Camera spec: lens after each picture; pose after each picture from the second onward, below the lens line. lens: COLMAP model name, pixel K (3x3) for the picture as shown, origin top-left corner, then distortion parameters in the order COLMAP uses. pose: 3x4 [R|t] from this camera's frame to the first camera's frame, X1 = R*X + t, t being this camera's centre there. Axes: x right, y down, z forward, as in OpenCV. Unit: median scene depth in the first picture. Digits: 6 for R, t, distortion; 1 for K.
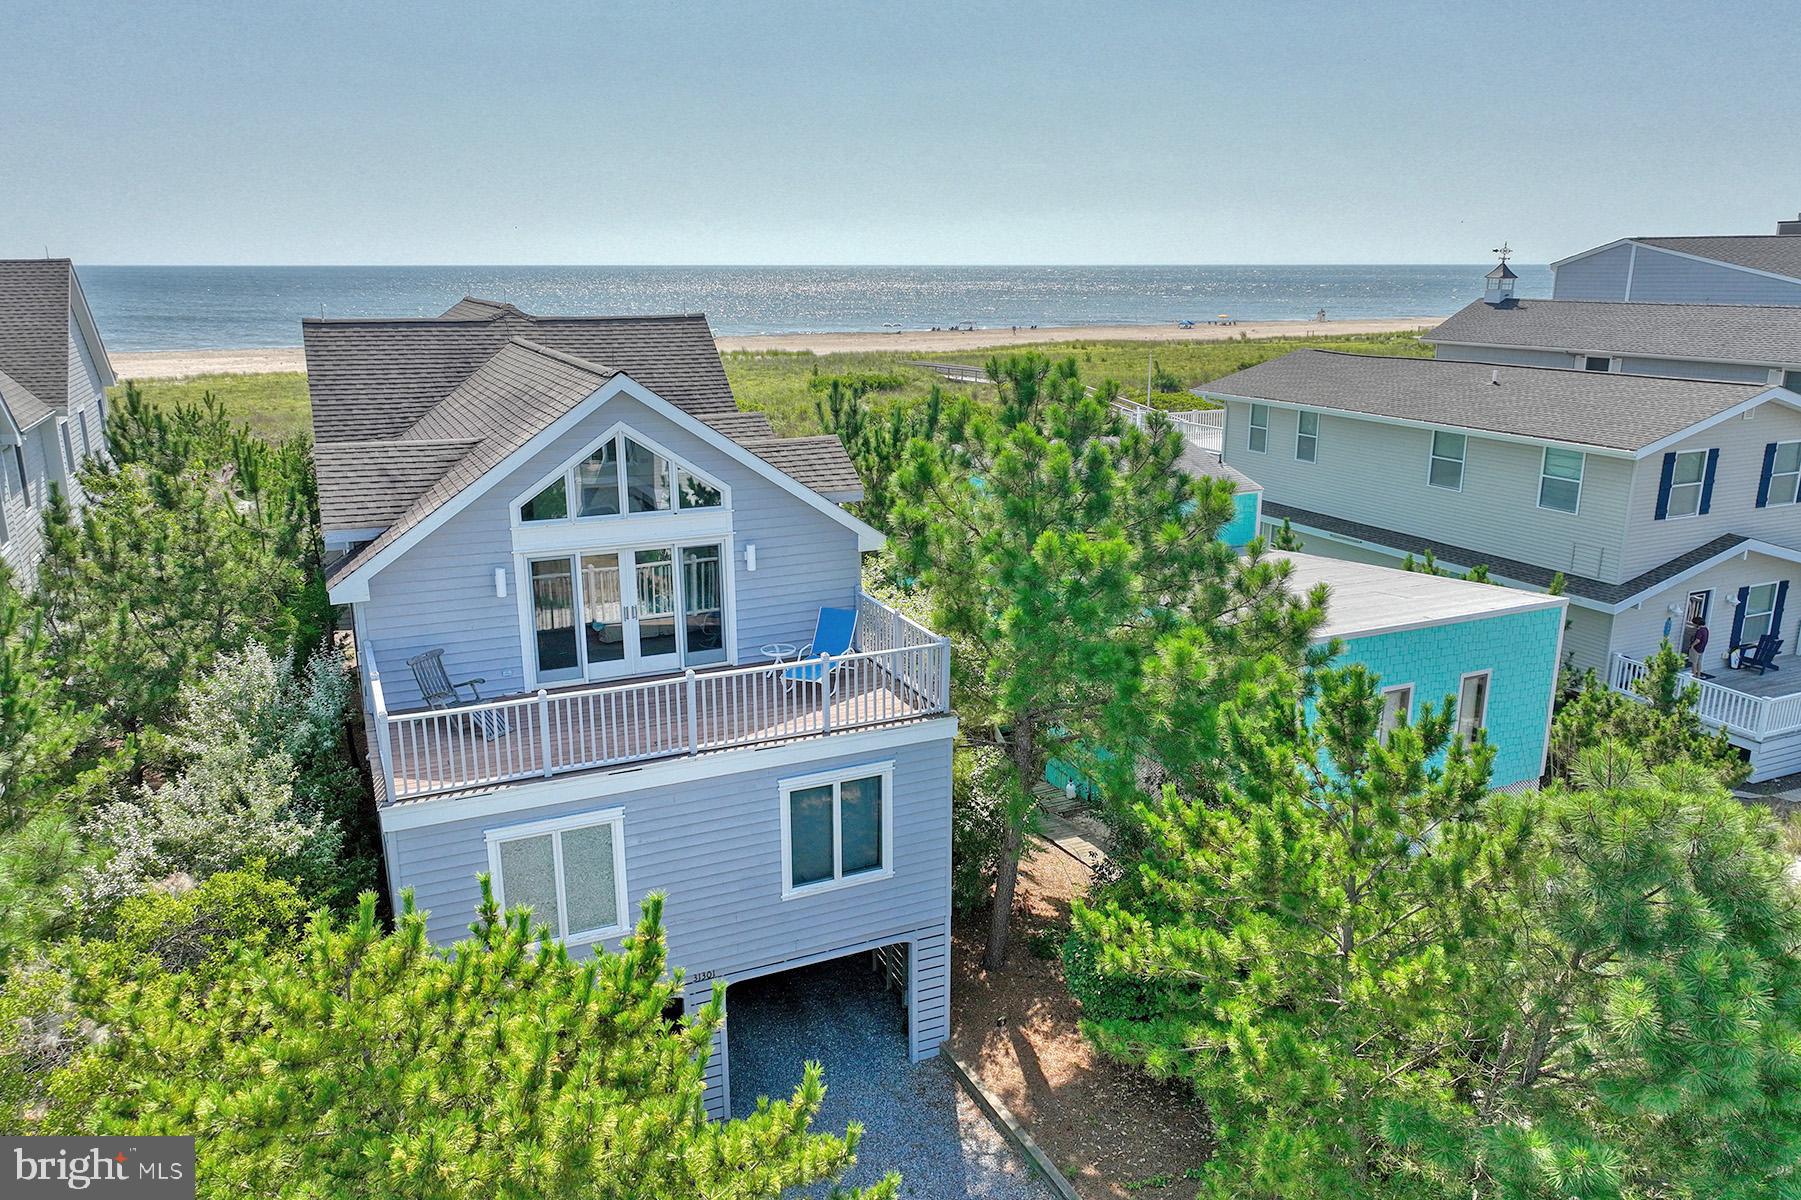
lens RADIAL K [[1263.1, 0, 905.0], [0, 1263.1, 605.7], [0, 0, 1]] dist [0.003214, 0.000521]
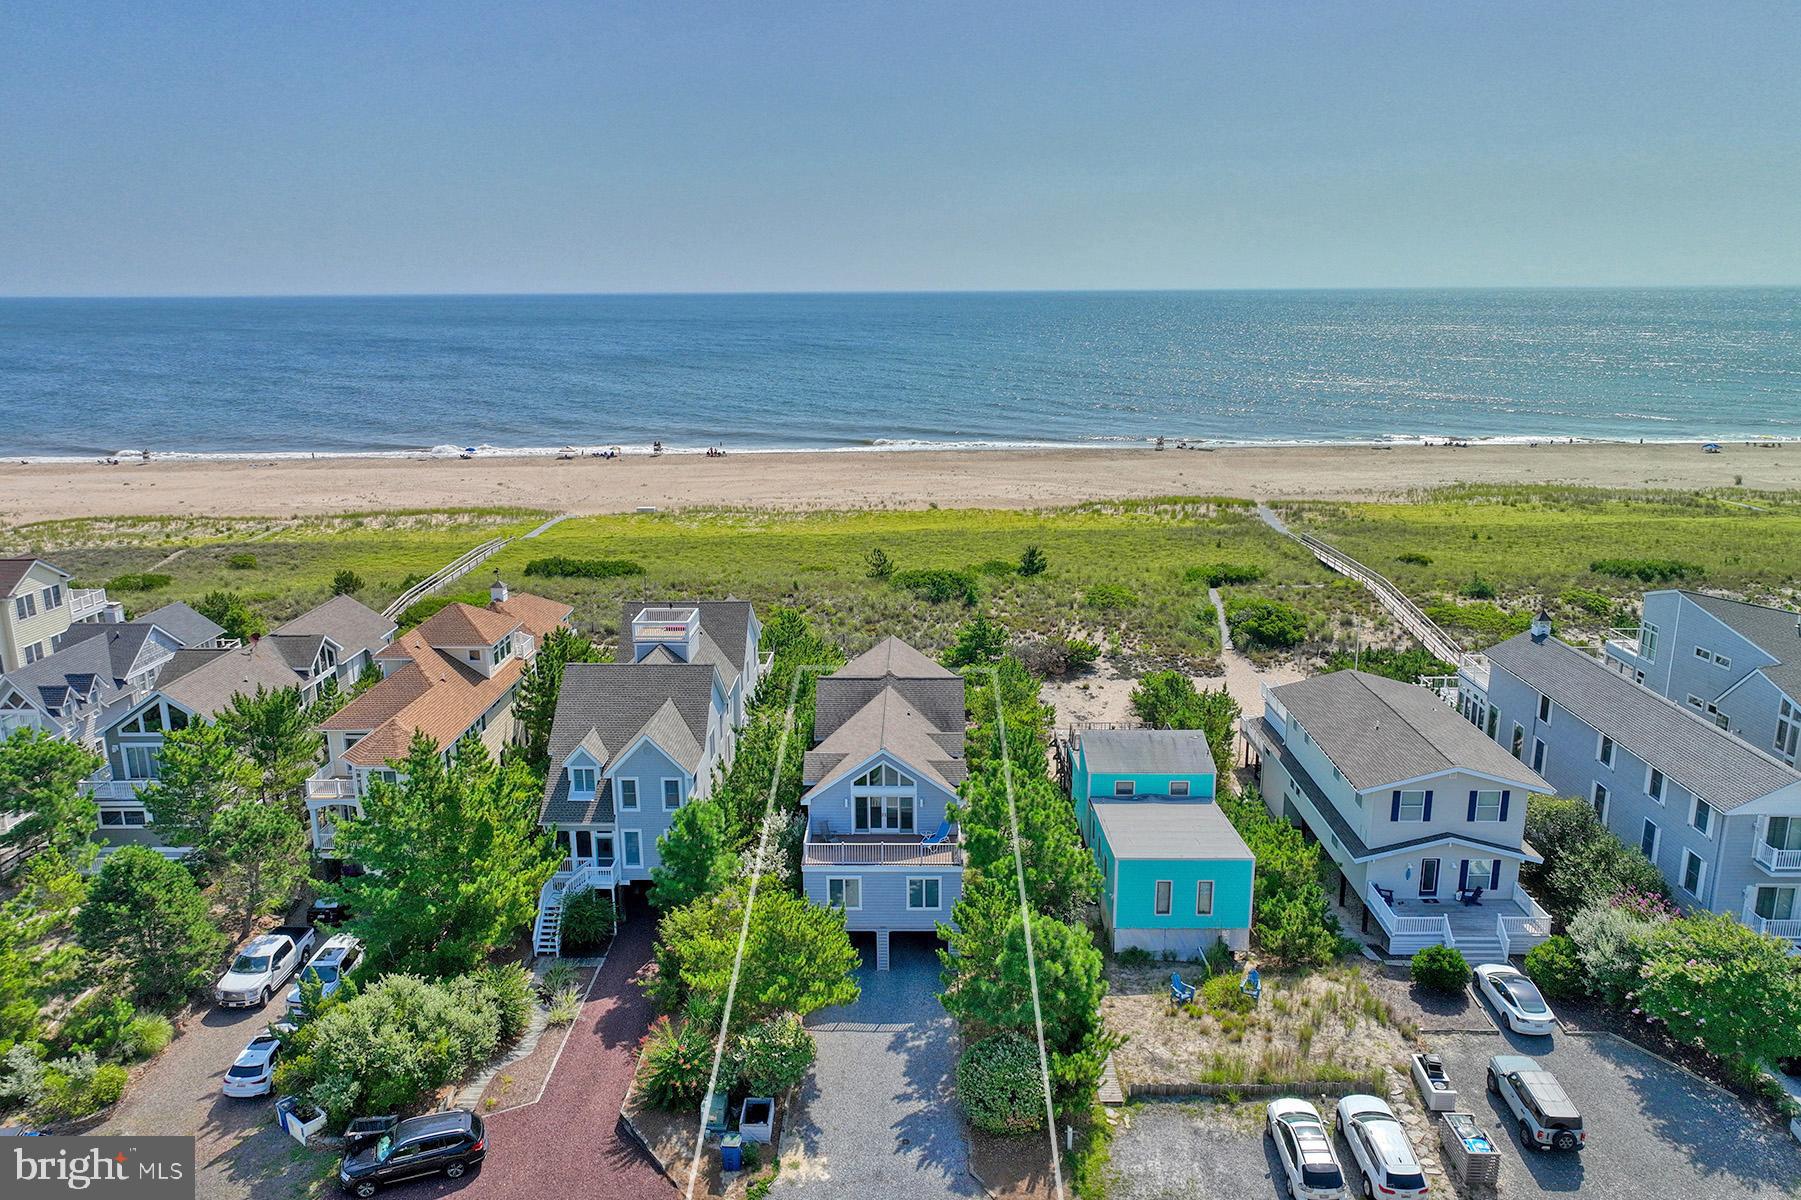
lens RADIAL K [[1263.1, 0, 901.4], [0, 1263.1, 595.2], [0, 0, 1]] dist [0.003214, 0.000521]
pose [[0.899549, 0.101340, -0.424902, 1.218262], [-0.107303, 0.994177, 0.009944, -0.628496], [0.423435, 0.036648, 0.905185, -2.072698]]
